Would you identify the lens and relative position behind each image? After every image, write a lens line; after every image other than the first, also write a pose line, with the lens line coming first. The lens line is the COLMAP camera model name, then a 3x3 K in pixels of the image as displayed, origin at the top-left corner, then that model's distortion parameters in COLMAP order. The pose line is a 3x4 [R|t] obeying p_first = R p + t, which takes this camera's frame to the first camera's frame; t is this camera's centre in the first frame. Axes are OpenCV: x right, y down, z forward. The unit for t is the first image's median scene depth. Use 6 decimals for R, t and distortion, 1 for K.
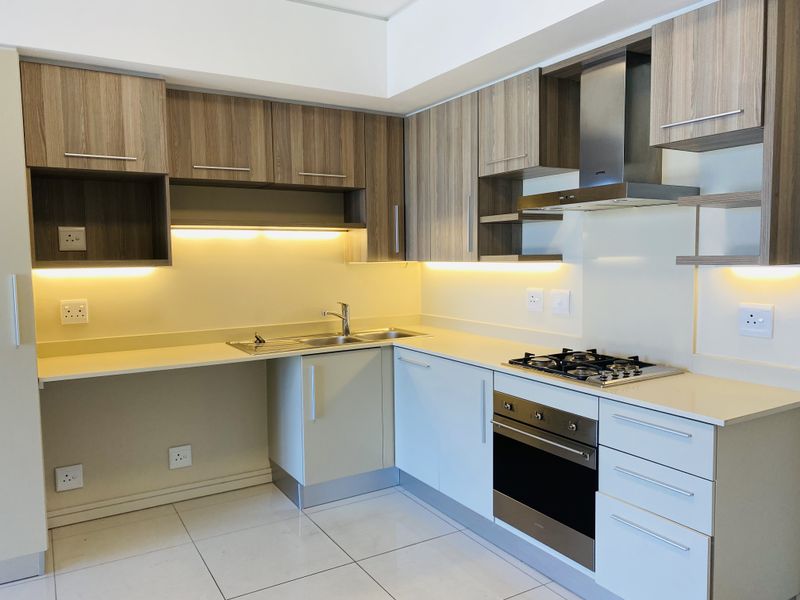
lens RADIAL K [[609.8, 0, 392.8], [0, 609.8, 297.9], [0, 0, 1]] dist [0.043801, -0.045543]
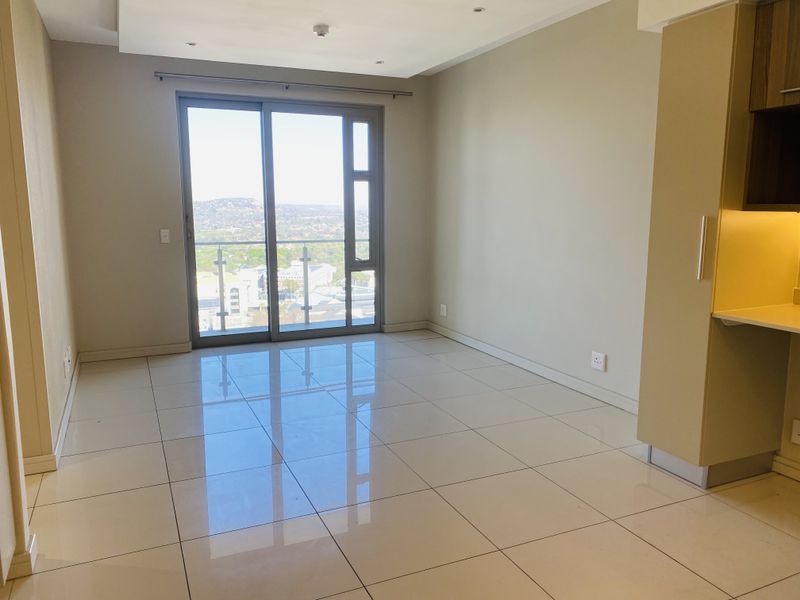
lens RADIAL K [[609.8, 0, 395.6], [0, 609.8, 300.4], [0, 0, 1]] dist [0.043801, -0.045543]
pose [[-0.117404, 0.163116, -0.979597, 0.457665], [-0.068055, 0.982778, 0.171802, -0.032808], [0.990750, 0.086837, -0.104281, 0.459107]]
